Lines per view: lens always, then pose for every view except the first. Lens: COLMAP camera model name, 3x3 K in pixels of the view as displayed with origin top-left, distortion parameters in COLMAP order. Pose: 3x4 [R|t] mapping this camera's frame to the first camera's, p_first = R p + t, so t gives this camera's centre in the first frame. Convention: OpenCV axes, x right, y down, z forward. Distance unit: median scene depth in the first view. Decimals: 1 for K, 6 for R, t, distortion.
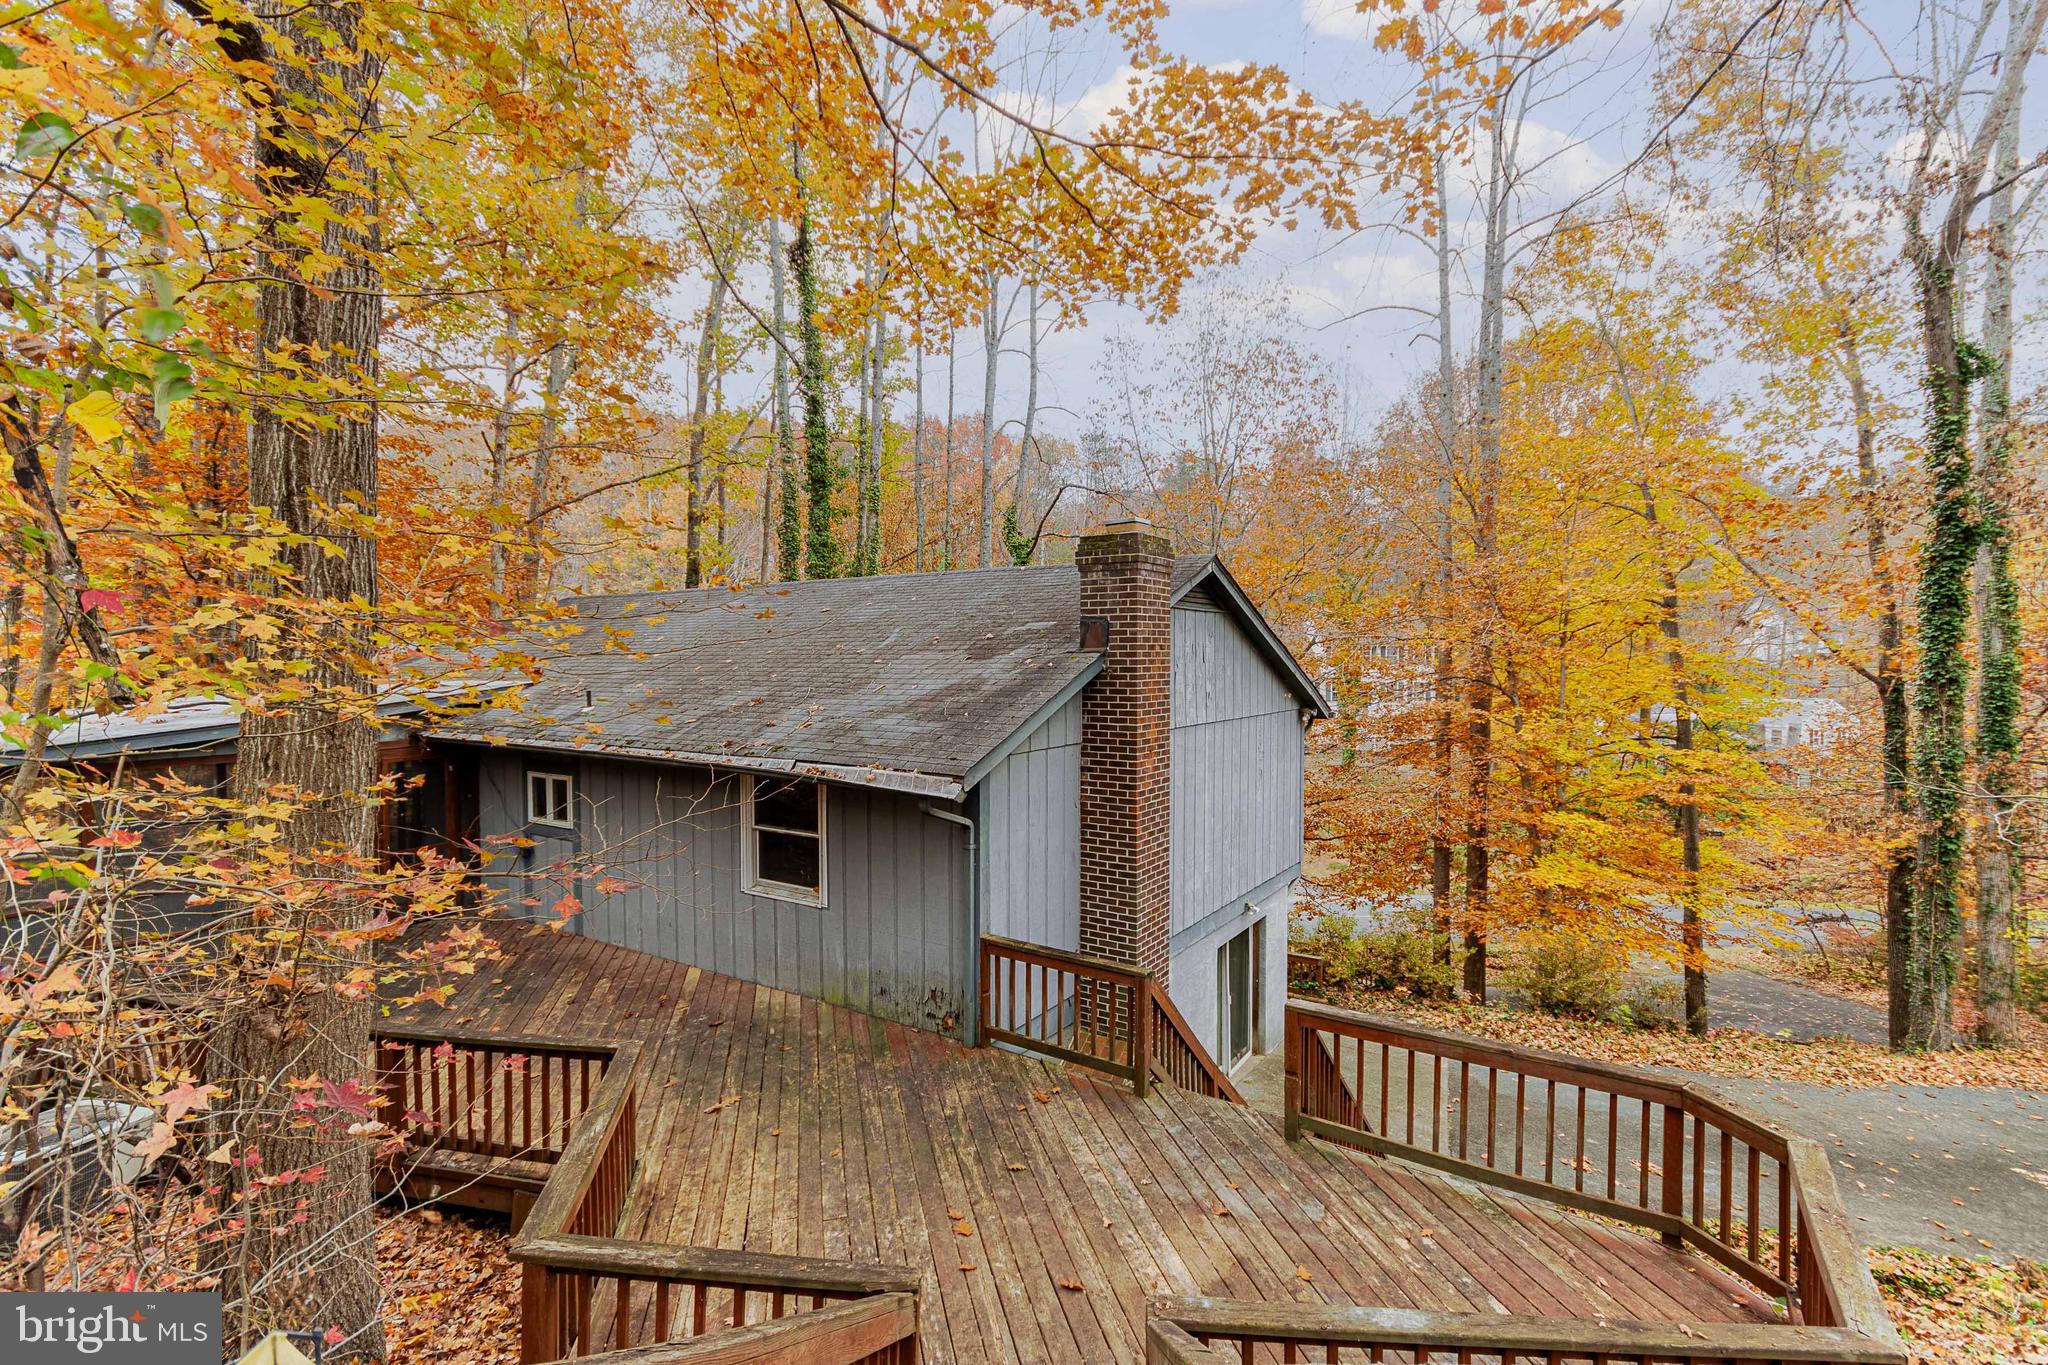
lens RADIAL K [[954.5, 0, 1023.3], [0, 954.5, 692.2], [0, 0, 1]] dist [0.001223, 0.000134]
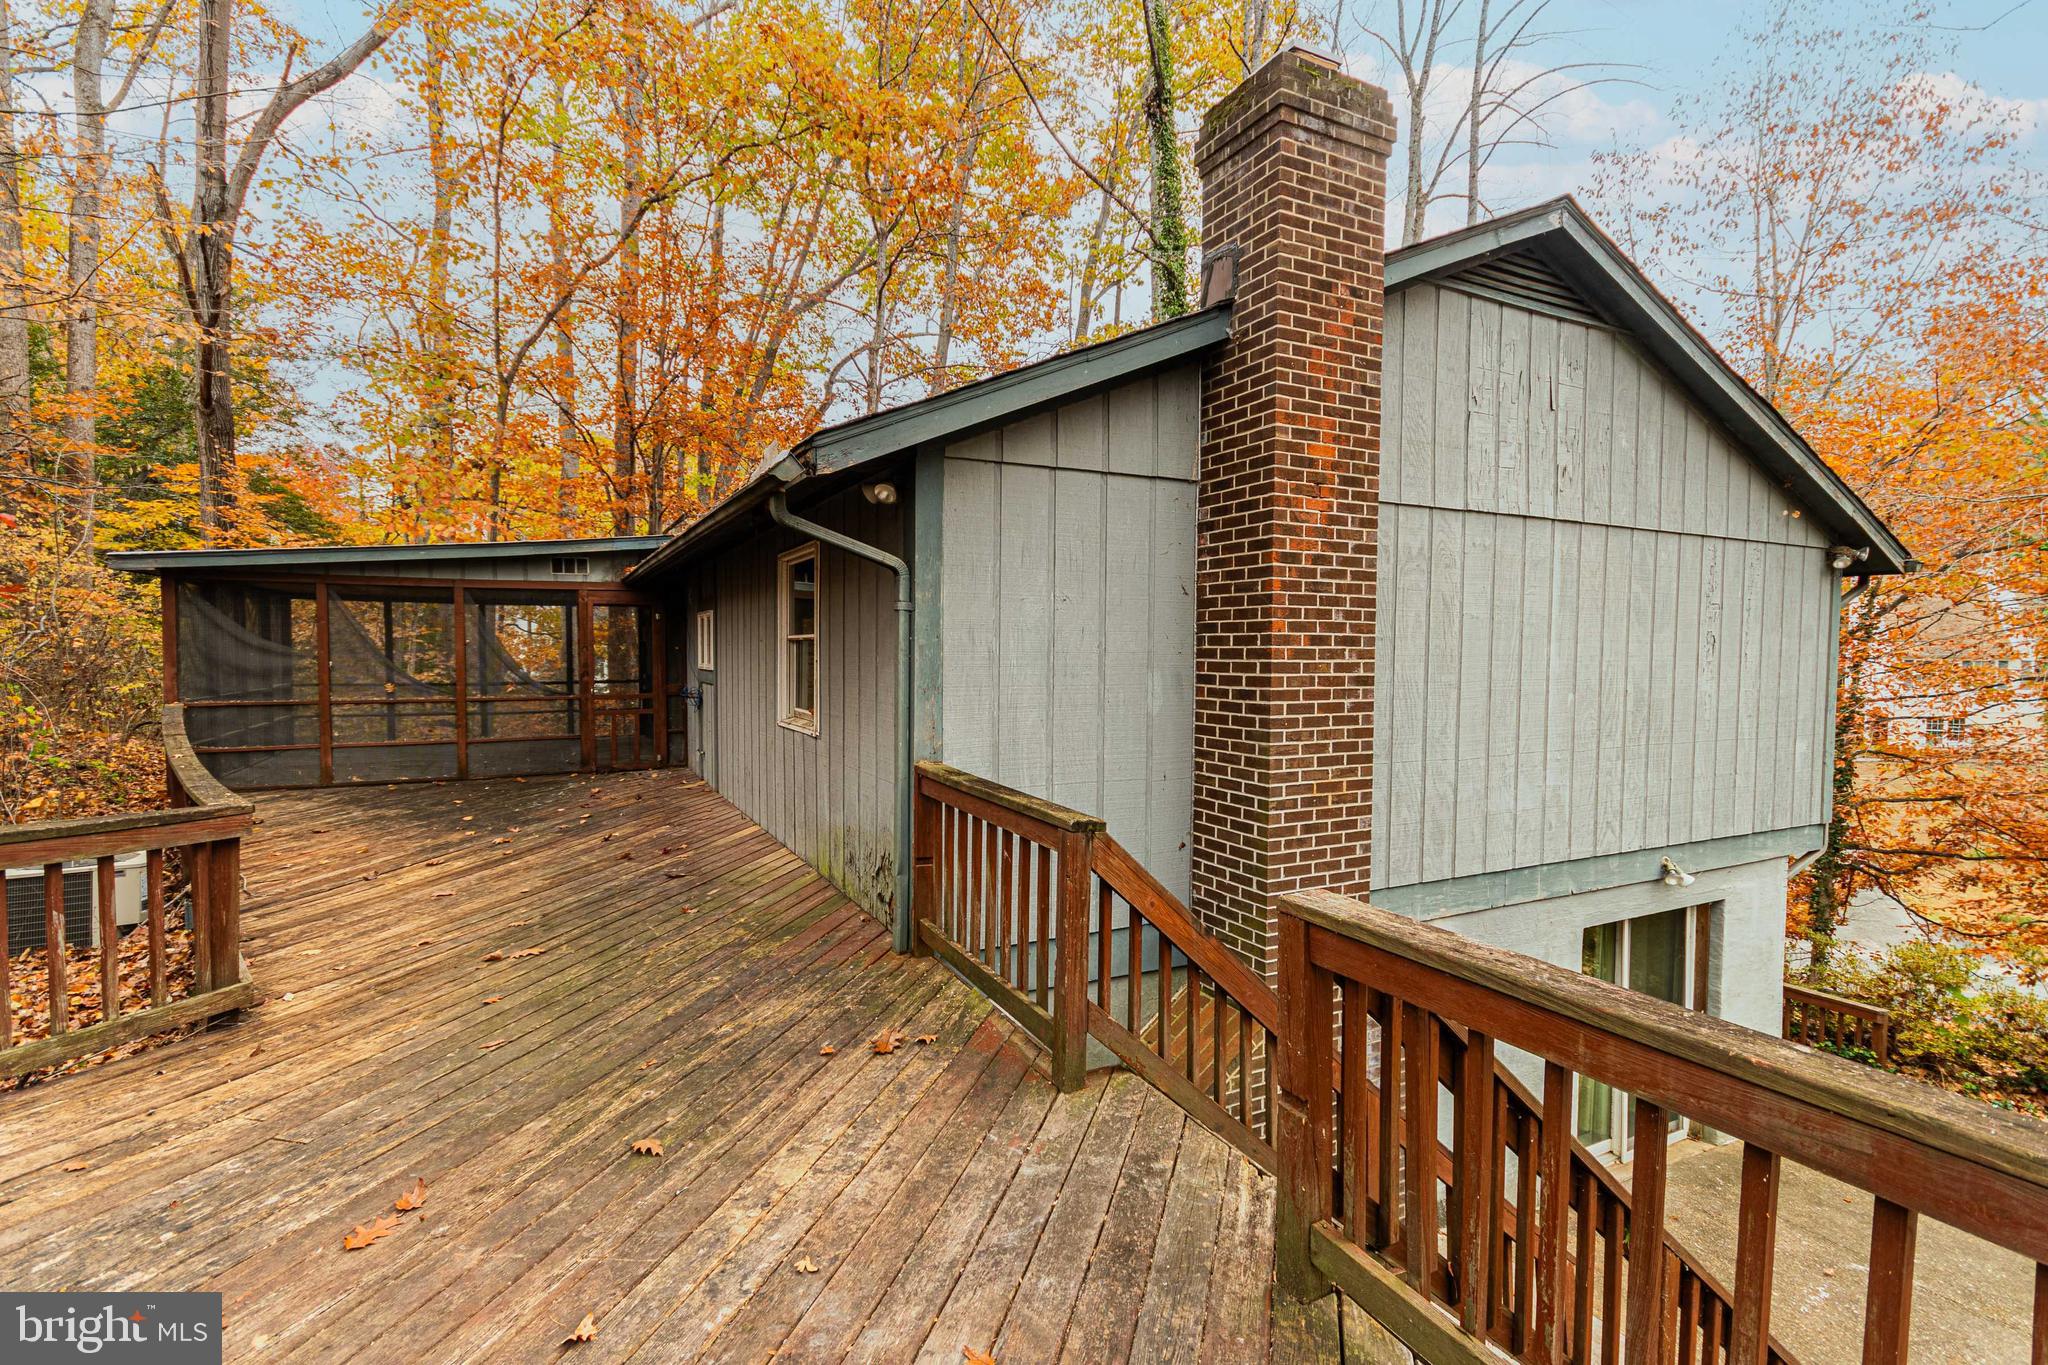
lens RADIAL K [[938.4, 0, 1021.8], [0, 938.4, 687.5], [0, 0, 1]] dist [0.002361, 0.000090]
pose [[0.866535, 0.027292, -0.498369, 0.189271], [-0.028530, 0.999580, 0.005134, 0.132500], [0.498300, 0.009769, 0.866950, 0.347471]]
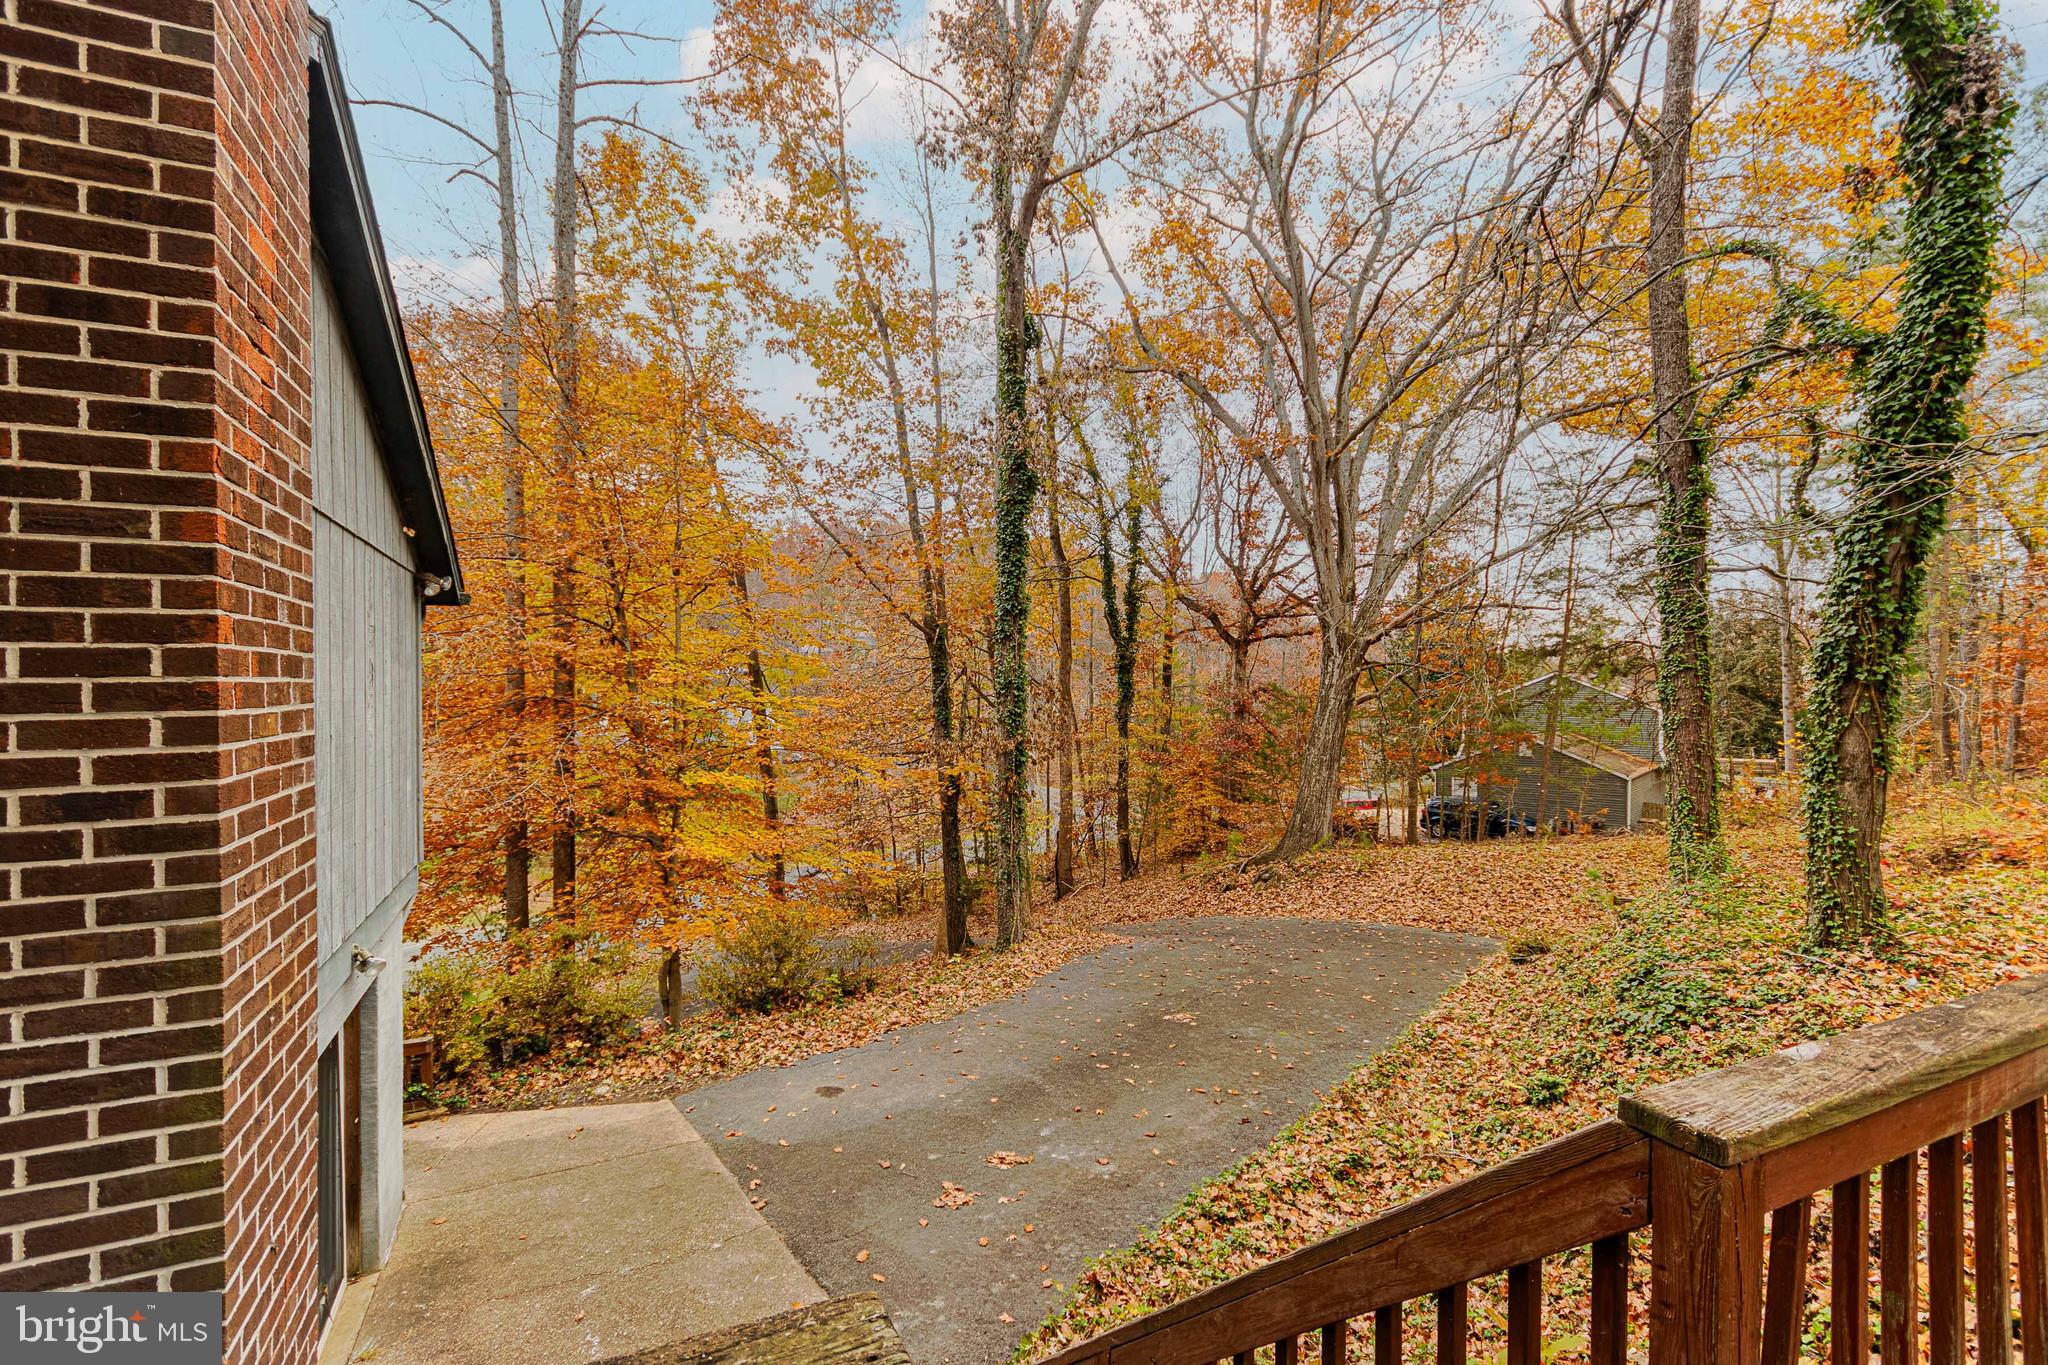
lens RADIAL K [[938.4, 0, 1021.8], [0, 938.4, 687.5], [0, 0, 1]] dist [0.002361, 0.000090]
pose [[0.519786, -0.003477, 0.854290, 0.022472], [0.036379, 0.999175, -0.018067, 0.124113], [-0.853522, 0.040469, 0.519483, 0.534039]]
